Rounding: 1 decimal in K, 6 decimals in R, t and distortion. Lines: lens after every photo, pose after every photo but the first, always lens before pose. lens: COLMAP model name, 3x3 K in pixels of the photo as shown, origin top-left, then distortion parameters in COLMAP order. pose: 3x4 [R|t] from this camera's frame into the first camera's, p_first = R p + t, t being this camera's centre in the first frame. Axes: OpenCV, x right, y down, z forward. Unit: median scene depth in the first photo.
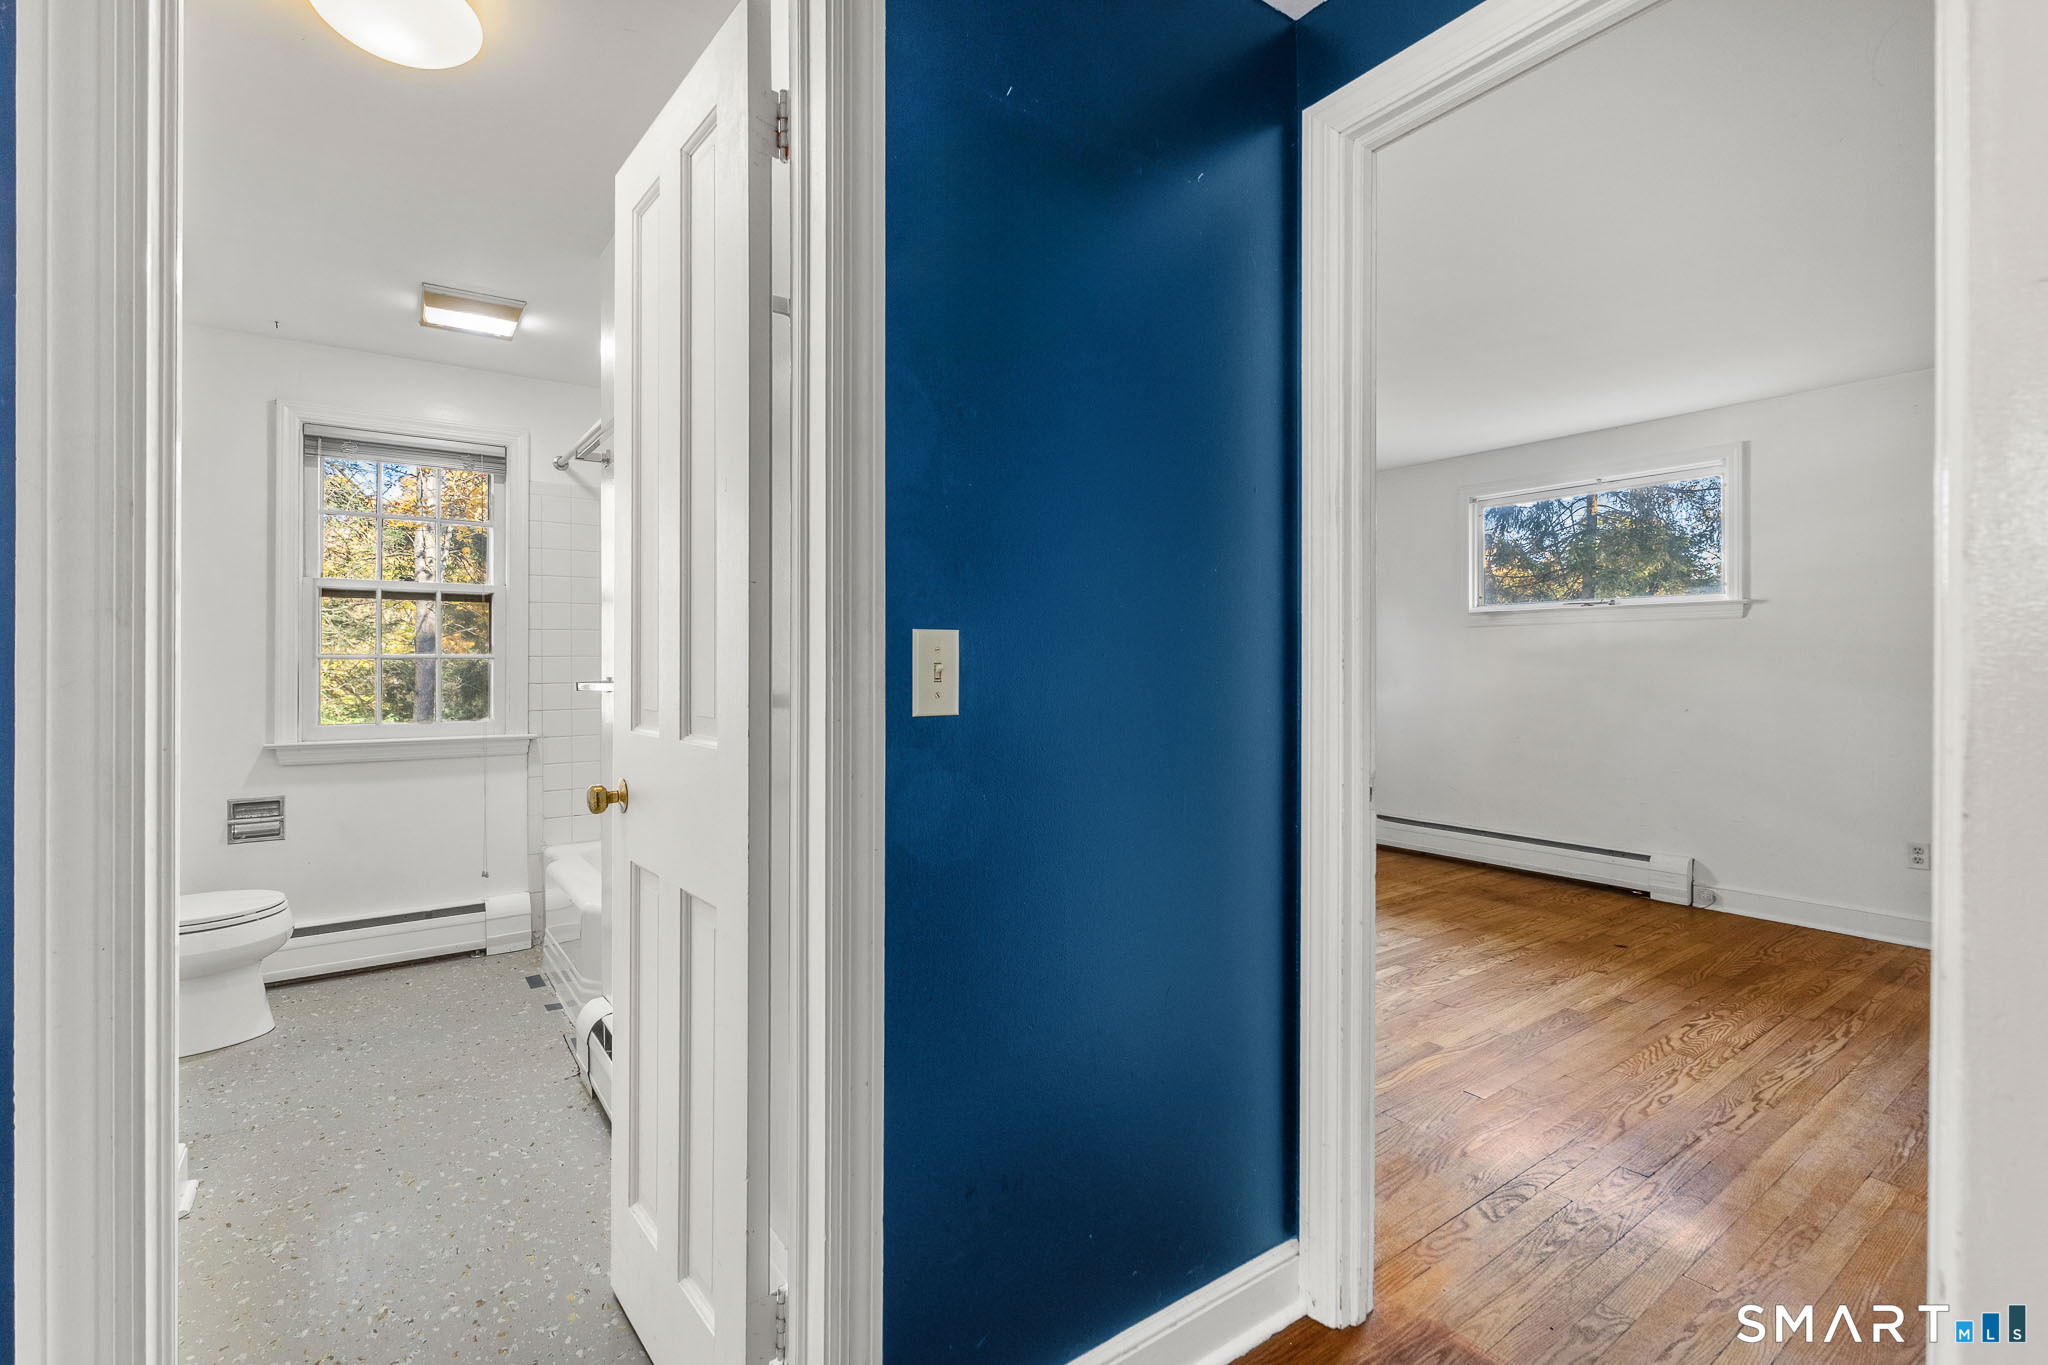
lens RADIAL K [[927.2, 0, 1020.0], [0, 927.2, 669.3], [0, 0, 1]] dist [0.002592, -0.000153]
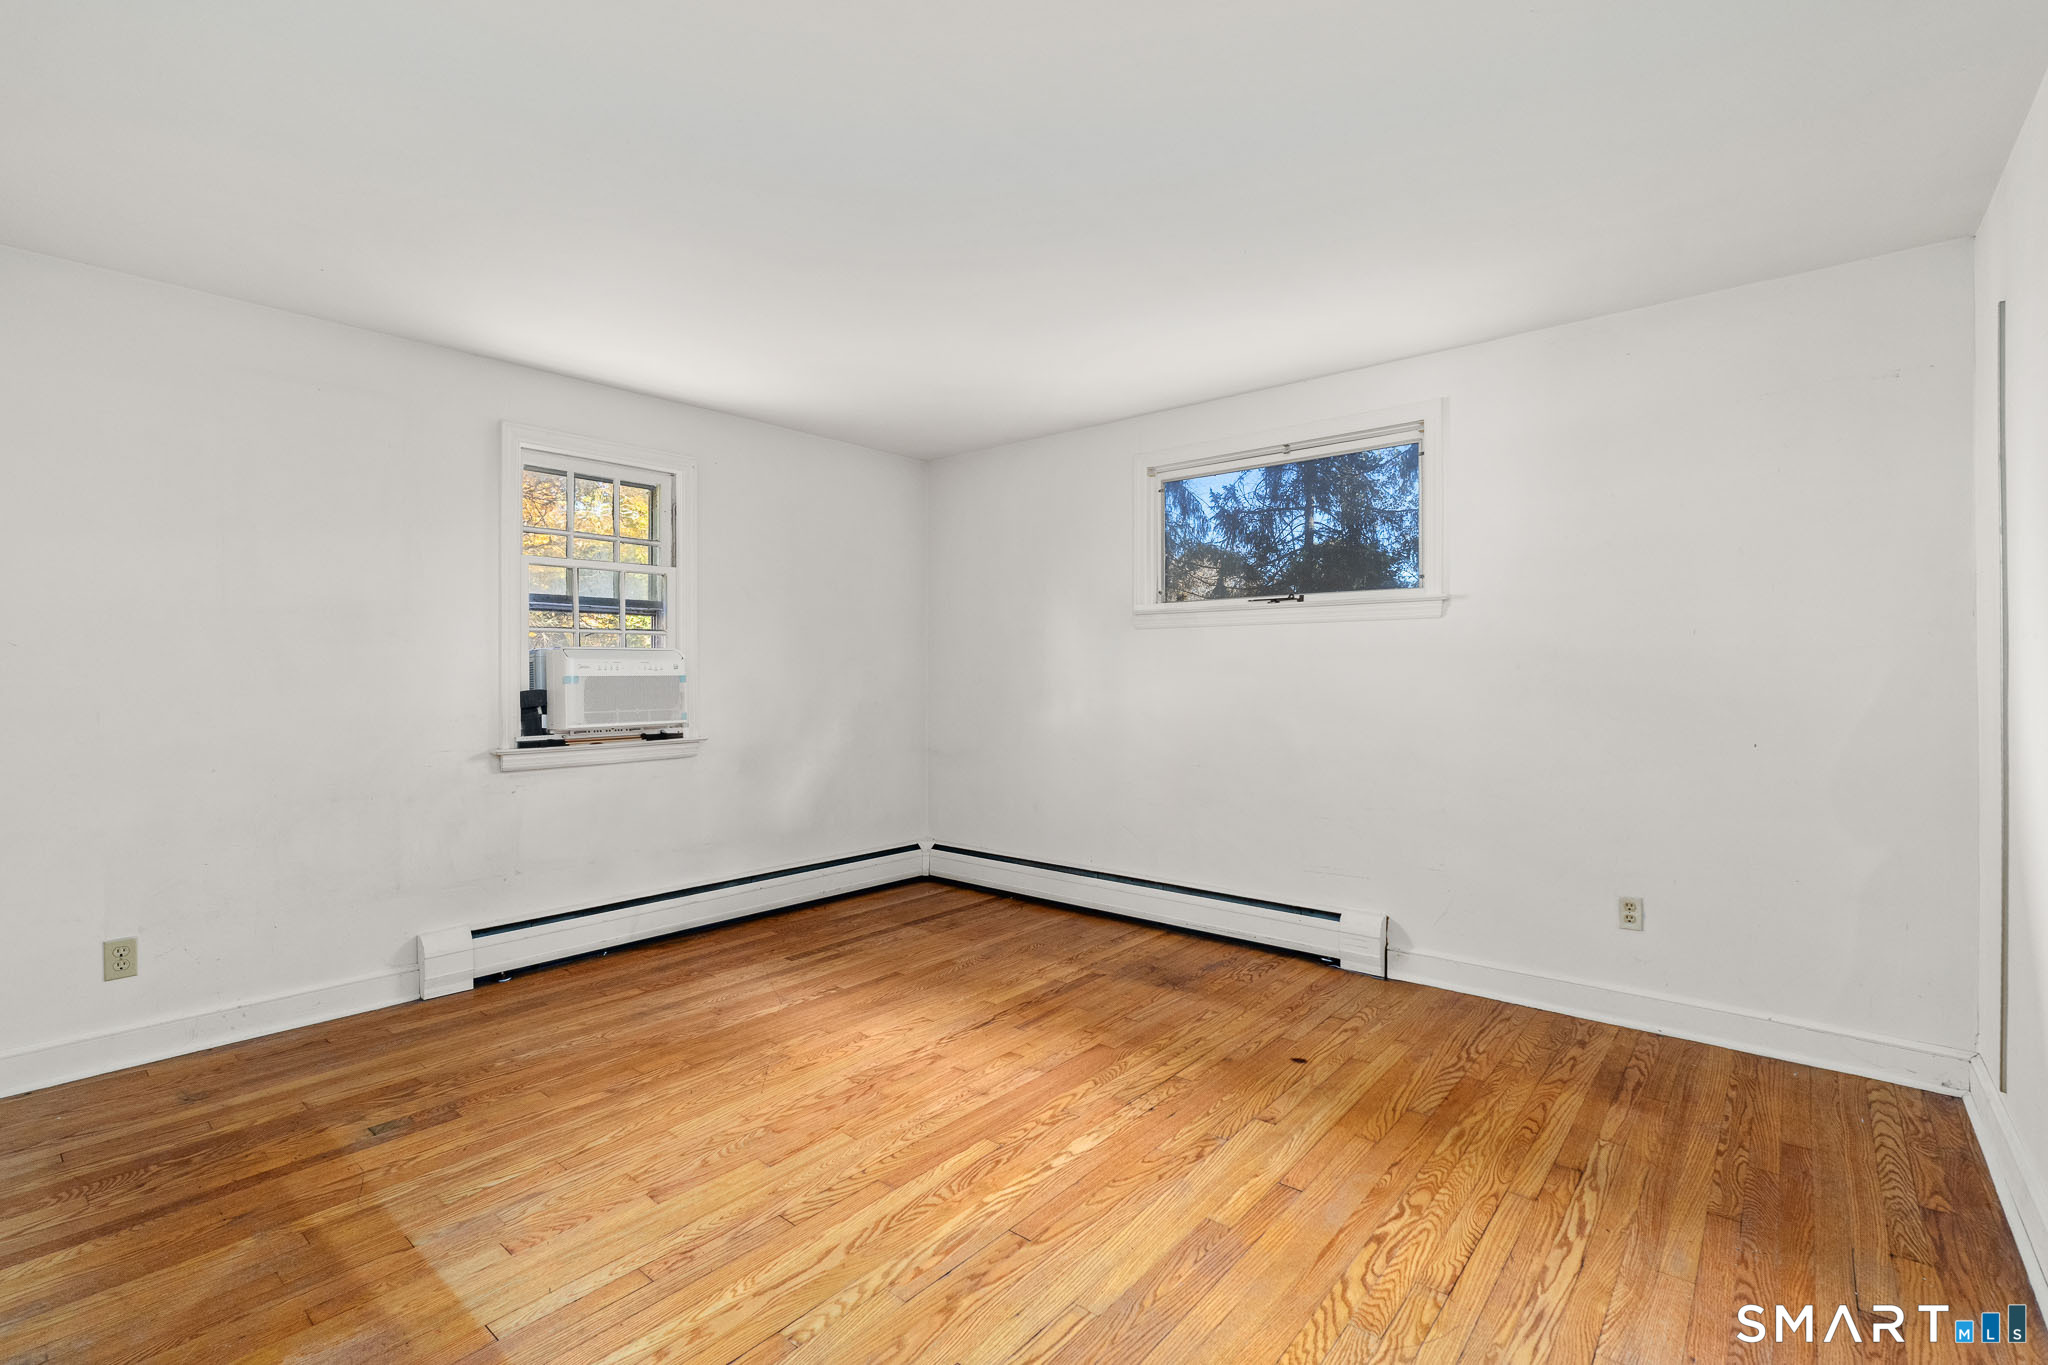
lens RADIAL K [[927.2, 0, 1015.0], [0, 927.2, 680.4], [0, 0, 1]] dist [0.002592, -0.000153]
pose [[0.971699, -0.002231, 0.236212, 0.256972], [0.002042, 0.999997, 0.001045, -0.002713], [-0.236214, -0.000533, 0.971701, 0.341660]]
